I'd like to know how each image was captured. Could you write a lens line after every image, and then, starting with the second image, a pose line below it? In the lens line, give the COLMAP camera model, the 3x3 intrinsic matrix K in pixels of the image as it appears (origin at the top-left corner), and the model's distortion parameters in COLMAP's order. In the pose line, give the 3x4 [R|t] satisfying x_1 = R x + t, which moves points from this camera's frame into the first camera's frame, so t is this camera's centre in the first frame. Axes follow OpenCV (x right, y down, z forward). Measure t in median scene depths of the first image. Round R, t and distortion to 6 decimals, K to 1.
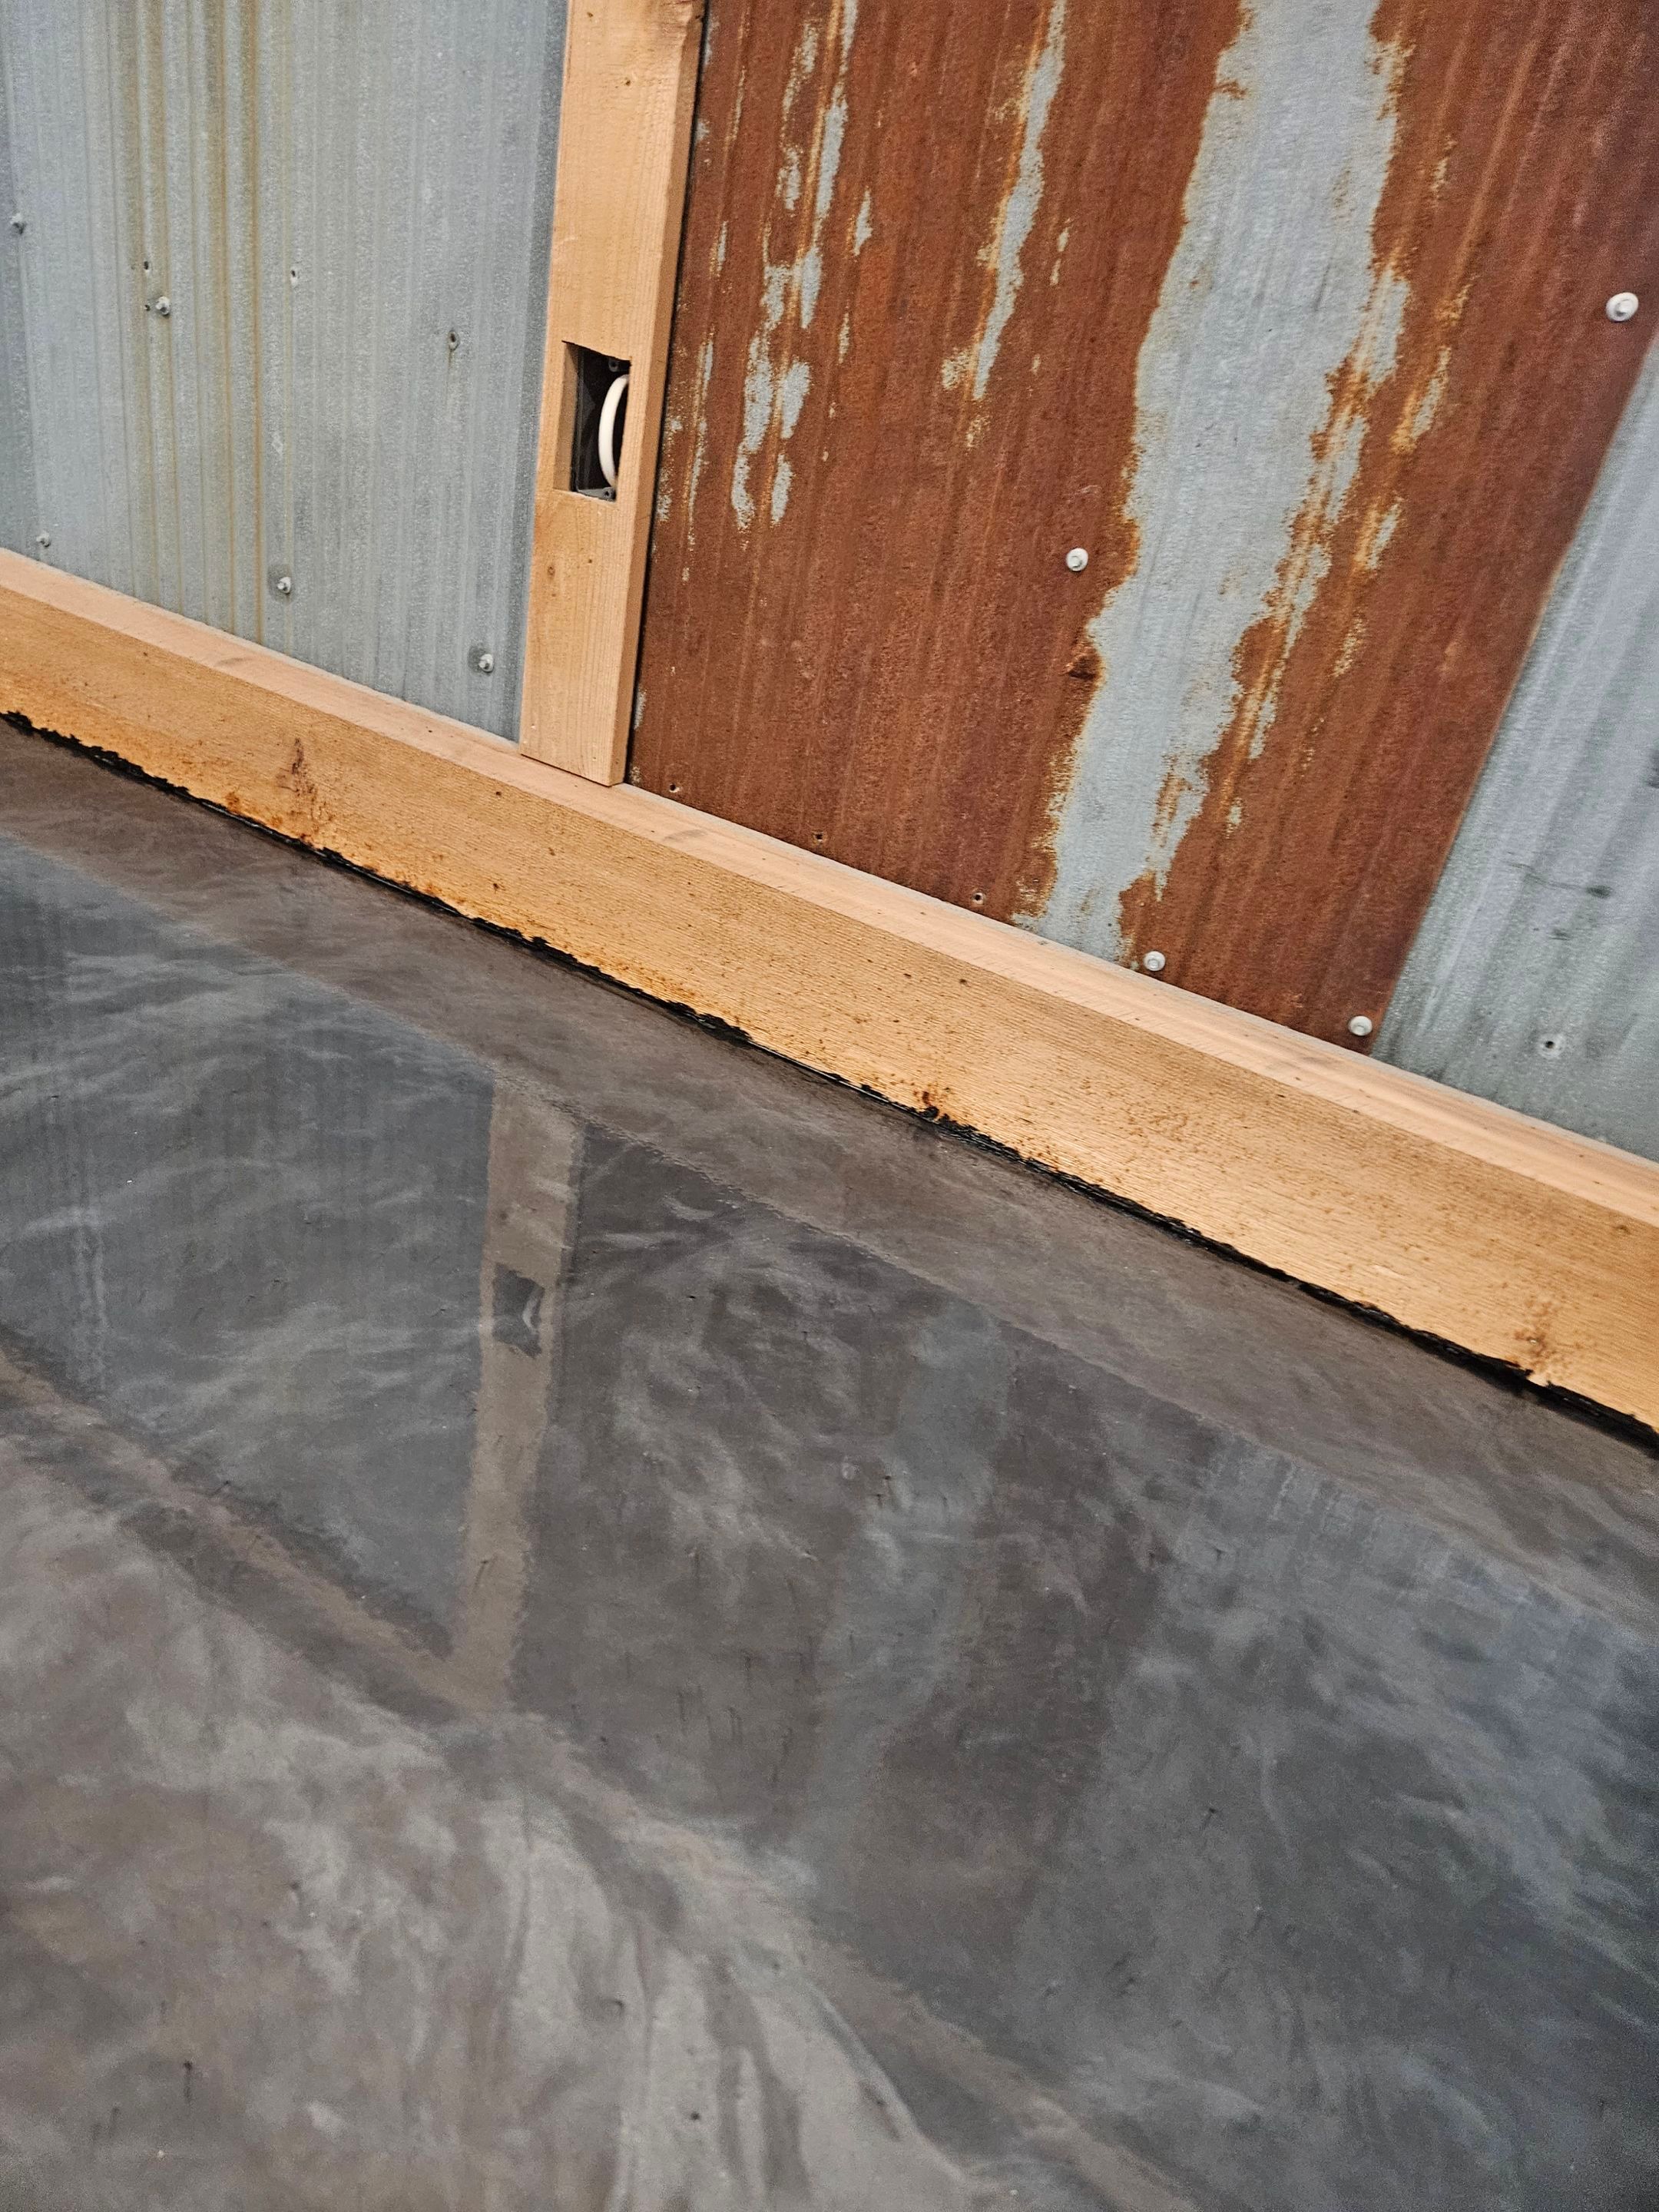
lens RADIAL K [[1467.3, 0, 829.2], [0, 1467.3, 1108.9], [0, 0, 1]] dist [0.071274, -0.058644]
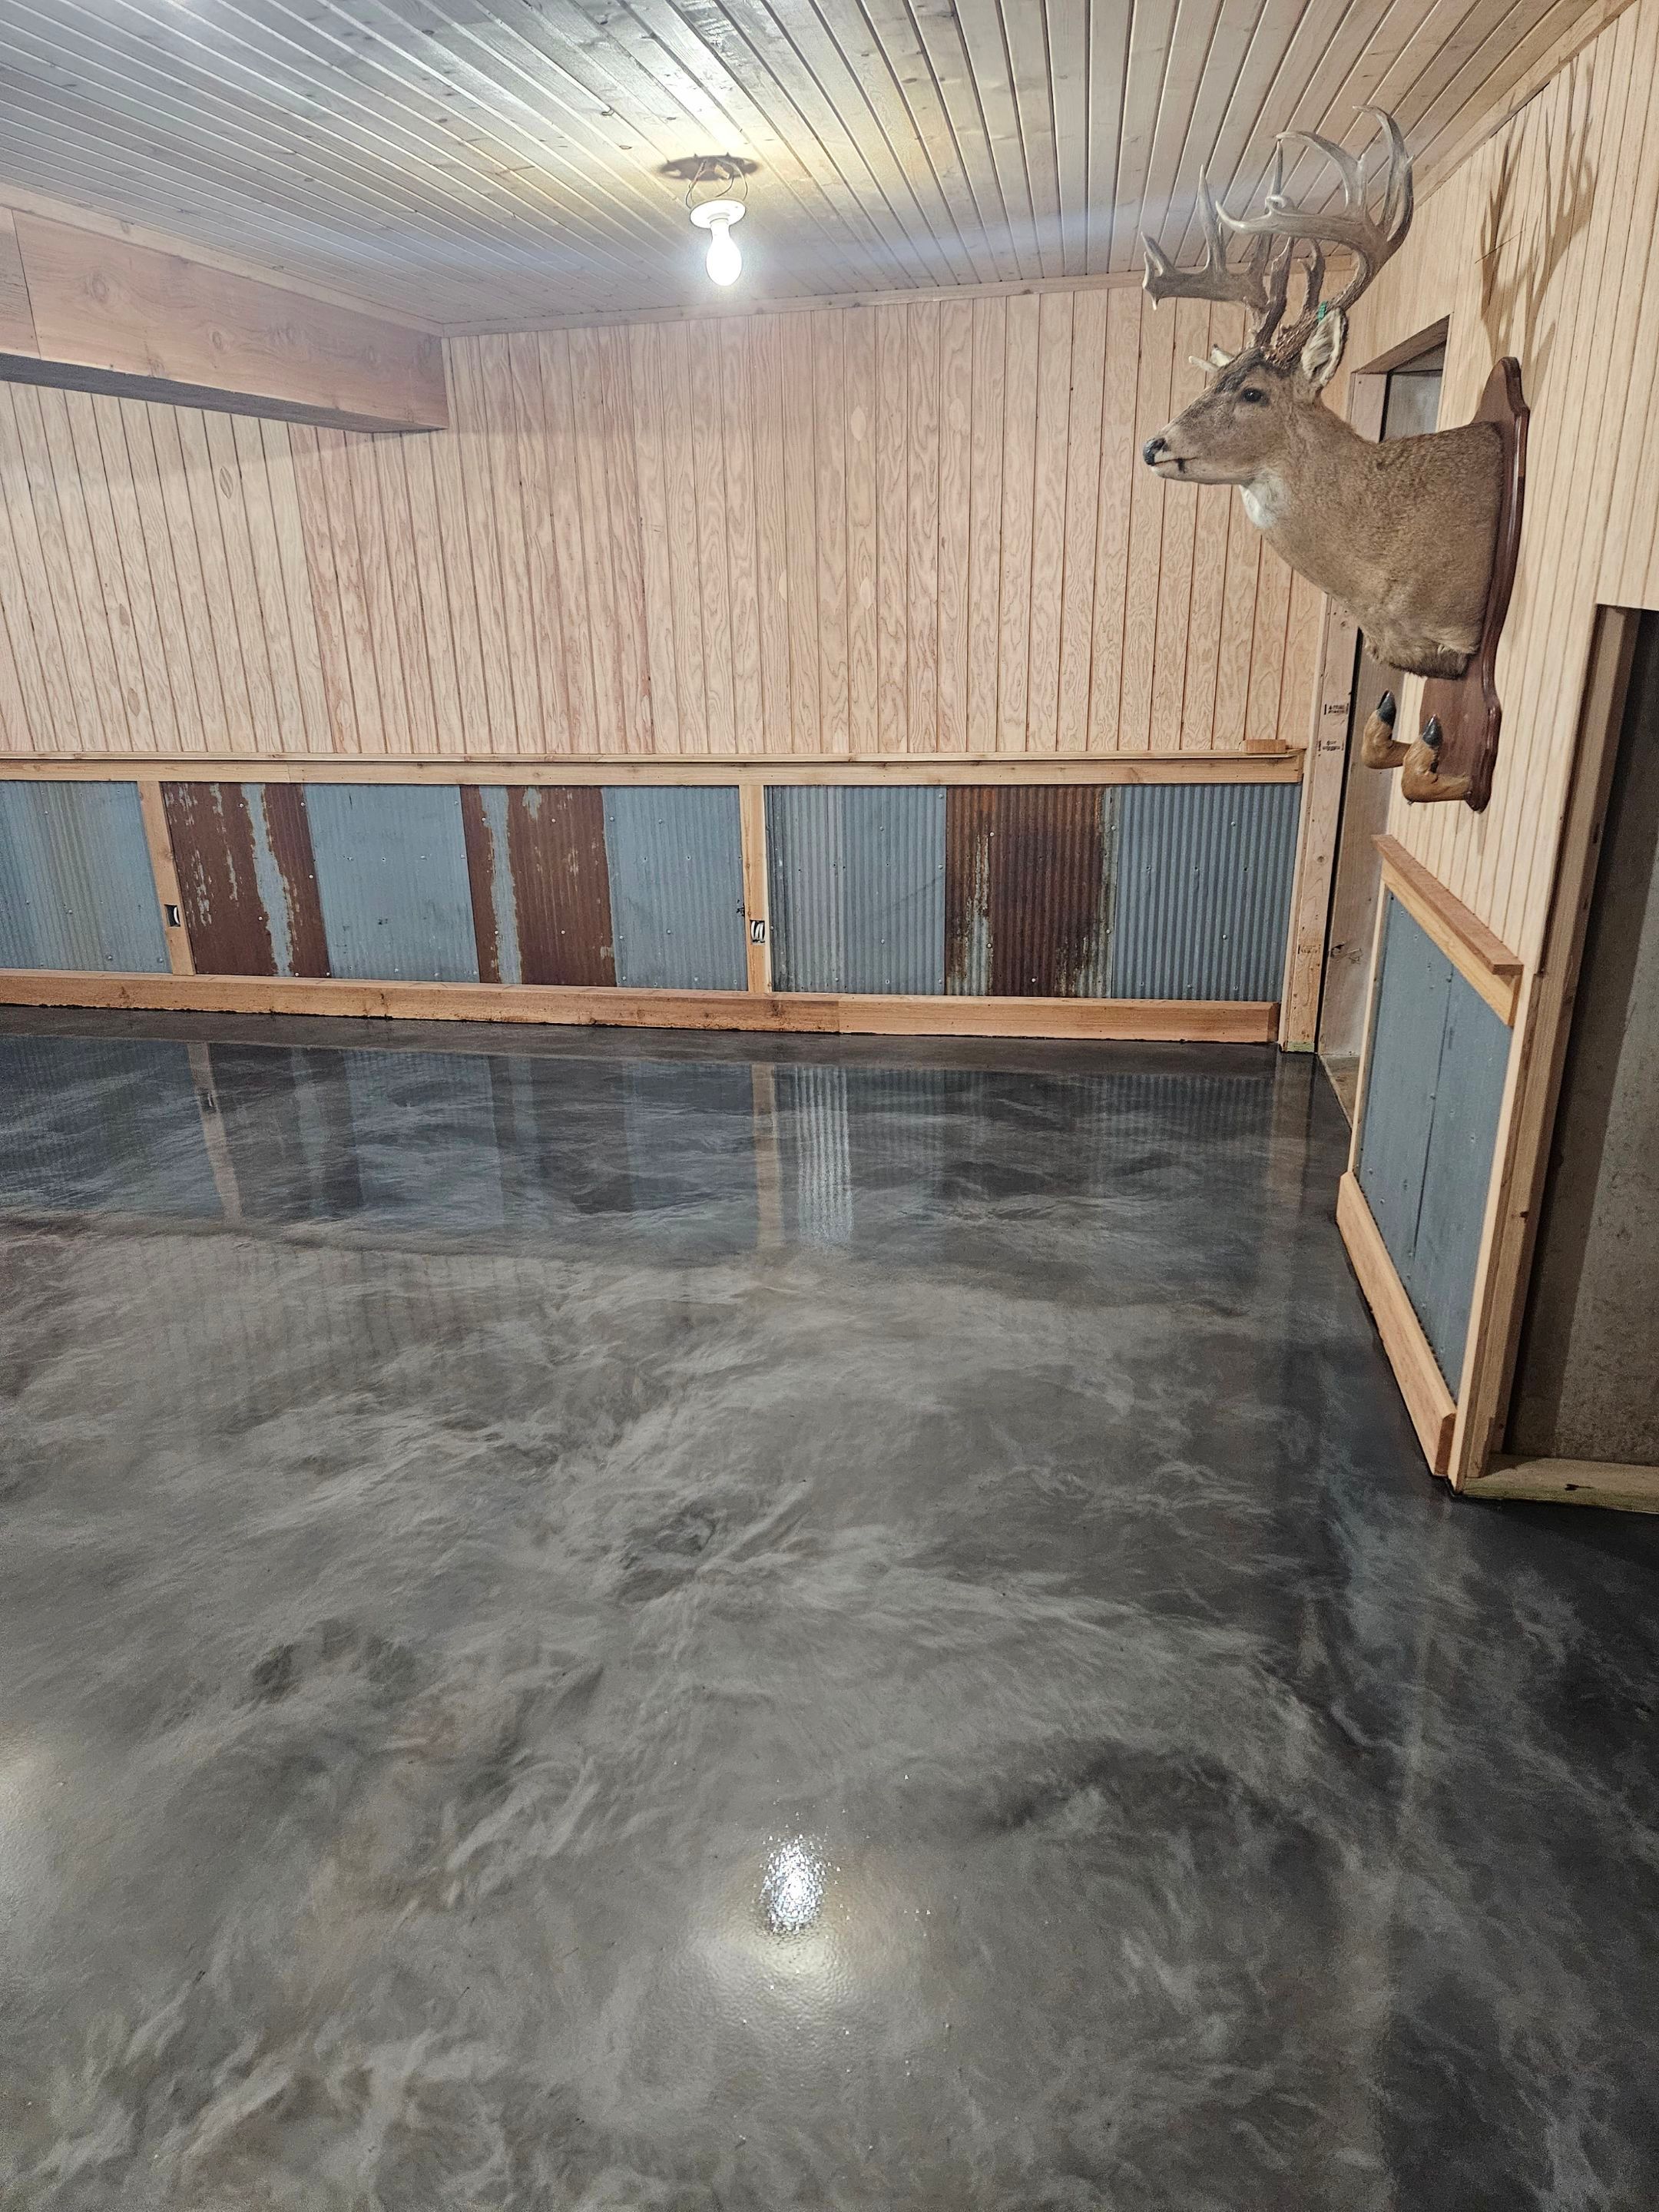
lens RADIAL K [[1467.3, 0, 832.0], [0, 1467.3, 1098.2], [0, 0, 1]] dist [0.071274, -0.058644]
pose [[0.918539, -0.304343, 0.252312, 0.535384], [0.331275, 0.940849, -0.071135, 1.500793], [-0.215738, 0.148925, 0.965028, -5.143735]]
